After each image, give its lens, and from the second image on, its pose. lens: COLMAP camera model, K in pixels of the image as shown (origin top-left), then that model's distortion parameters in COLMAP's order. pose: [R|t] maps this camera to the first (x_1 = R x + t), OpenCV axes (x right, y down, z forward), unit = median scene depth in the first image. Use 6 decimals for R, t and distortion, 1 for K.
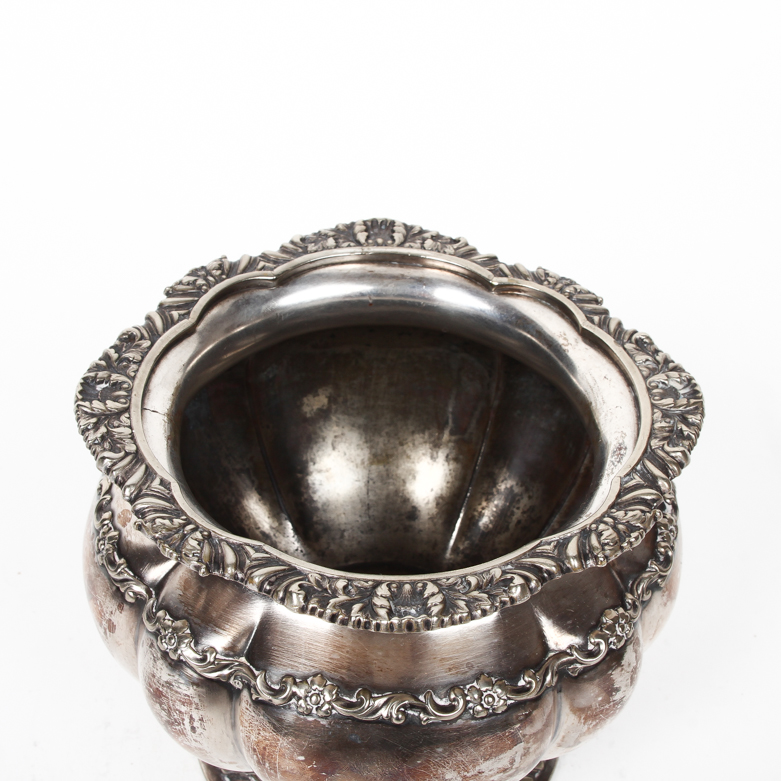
lens RADIAL K [[1411.1, 0, 394.9], [0, 1411.1, 388.8], [0, 0, 1]] dist [-0.093588, 0.000000]
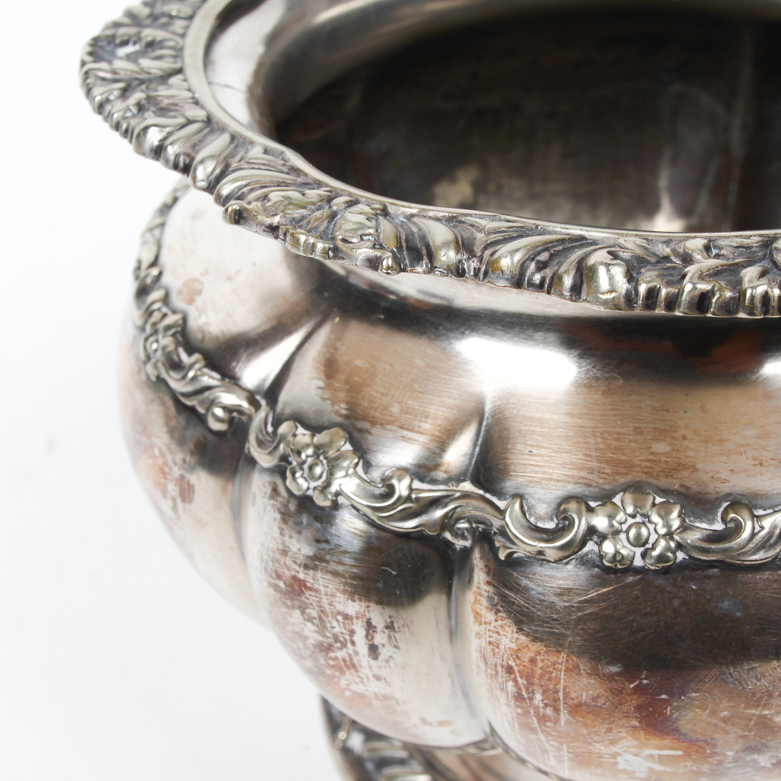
lens RADIAL K [[1411.1, 0, 384.8], [0, 1411.1, 397.9], [0, 0, 1]] dist [-0.093588, 0.000000]
pose [[0.994066, -0.108750, 0.002394, -0.129489], [0.108655, 0.991677, -0.069074, 0.185829], [0.005138, 0.068924, 0.997609, 0.485436]]
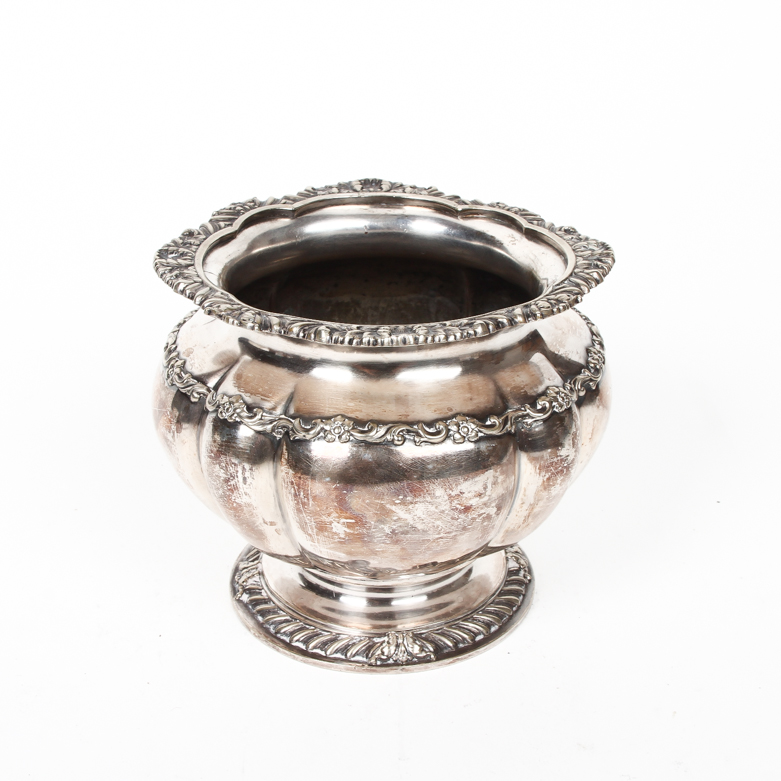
lens RADIAL K [[1625.4, 0, 387.6], [0, 1625.4, 386.0], [0, 0, 1]] dist [-0.097752, 0.000000]
pose [[0.999388, -0.032037, 0.014027, -0.026917], [0.034586, 0.964888, -0.260373, 0.554254], [-0.005193, 0.260699, 0.965406, -0.501616]]
